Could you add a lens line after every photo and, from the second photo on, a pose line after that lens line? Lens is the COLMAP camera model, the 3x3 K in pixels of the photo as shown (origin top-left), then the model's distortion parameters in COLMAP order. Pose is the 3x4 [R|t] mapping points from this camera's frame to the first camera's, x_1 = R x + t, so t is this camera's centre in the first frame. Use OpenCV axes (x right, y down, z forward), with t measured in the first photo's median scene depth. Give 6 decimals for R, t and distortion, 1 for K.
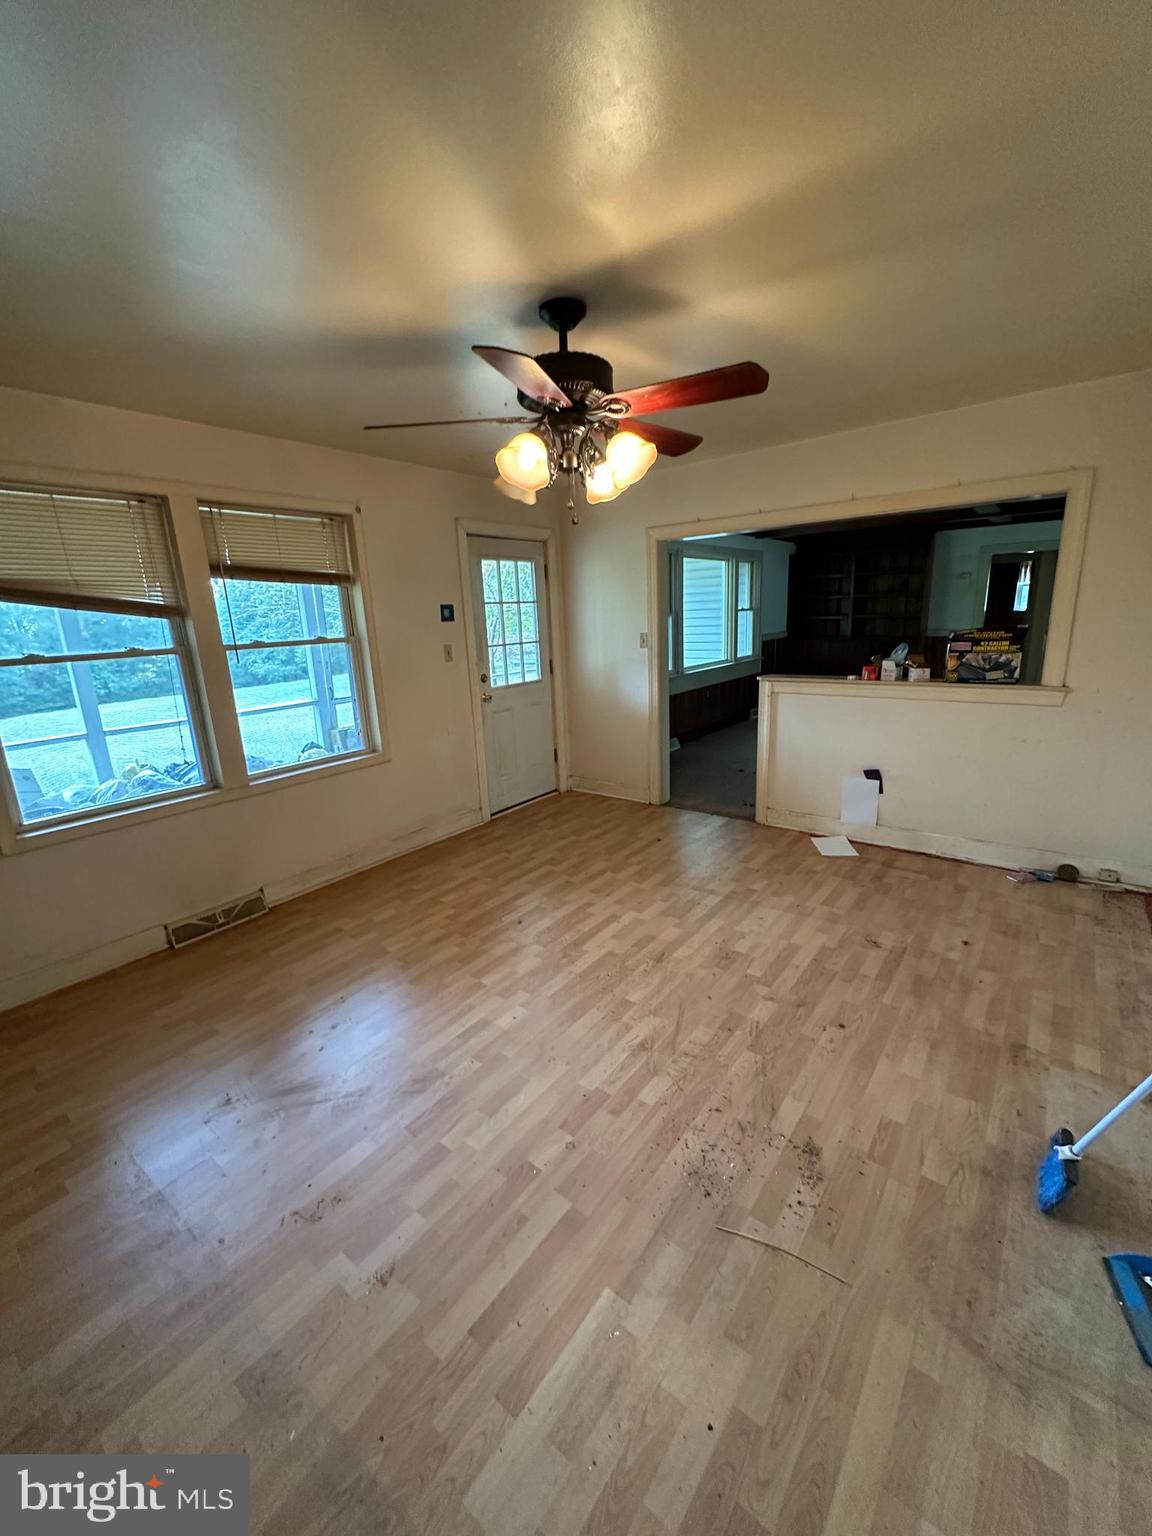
lens RADIAL K [[615.0, 0, 578.7], [0, 615.0, 762.8], [0, 0, 1]] dist [-0.001751, 0.000196]
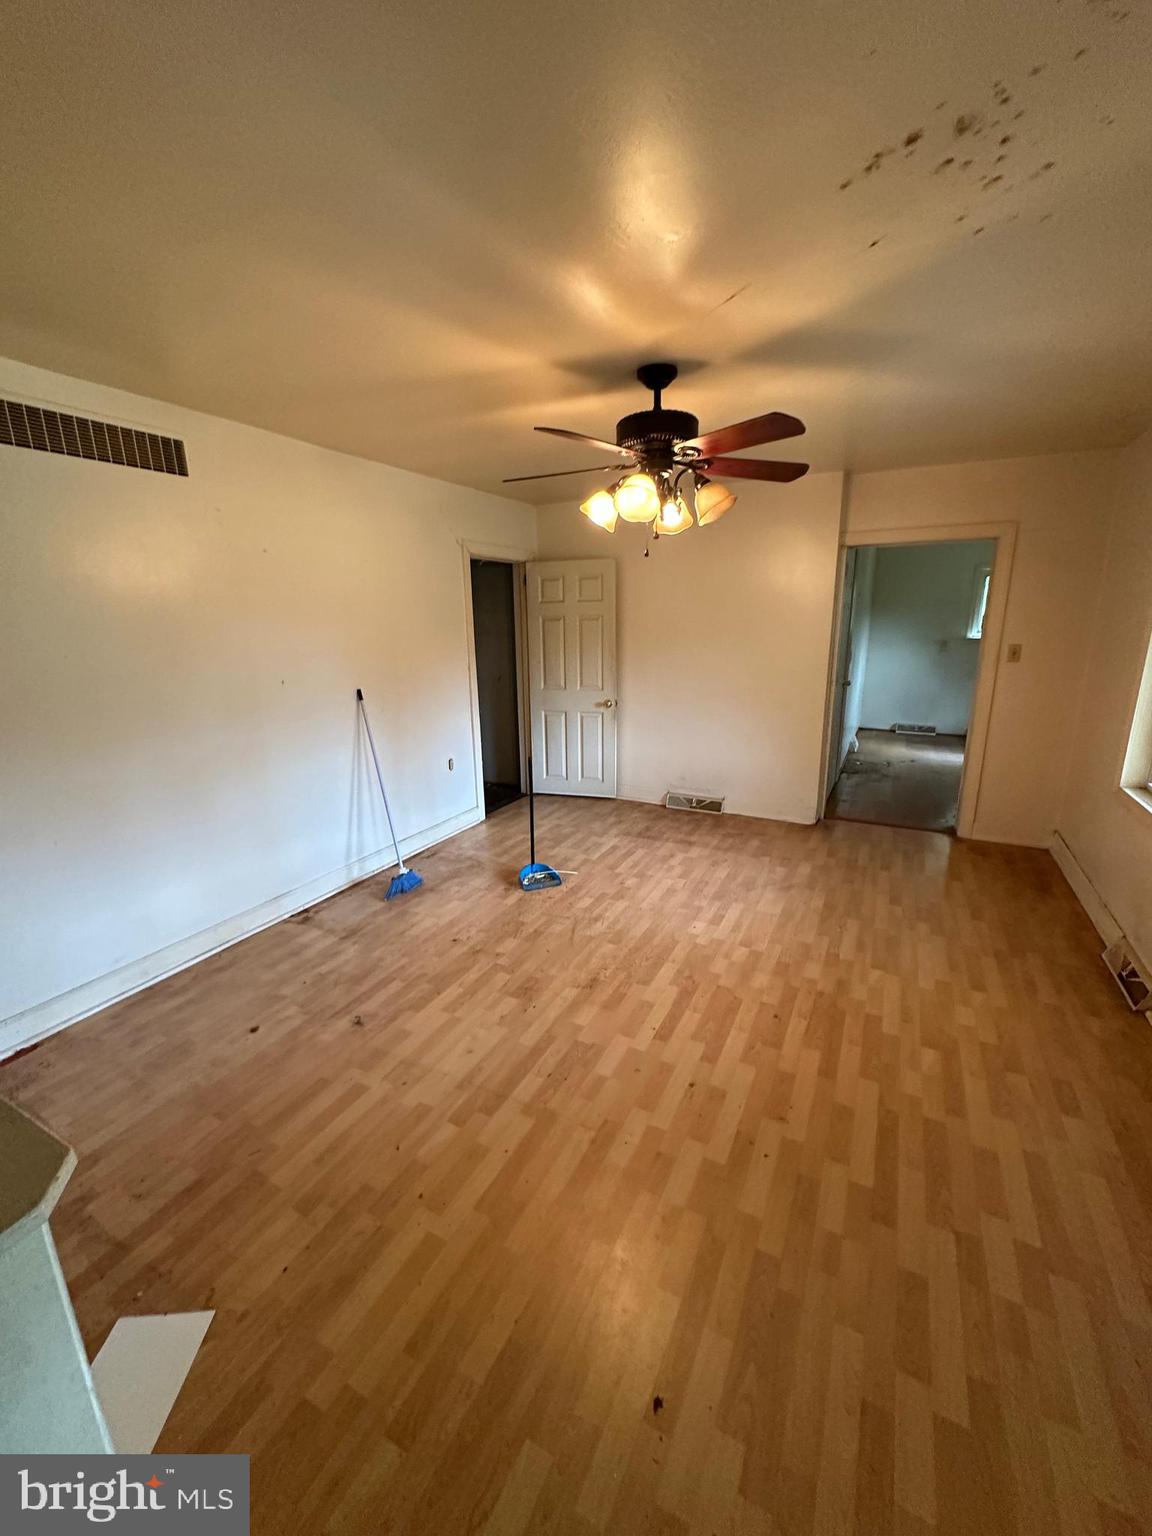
lens RADIAL K [[615.0, 0, 582.2], [0, 615.0, 770.9], [0, 0, 1]] dist [-0.001751, 0.000196]
pose [[-0.979632, 0.103387, -0.172137, 0.274888], [0.010067, 0.881472, 0.472128, -0.430047], [0.200547, 0.460779, -0.864560, 1.634339]]
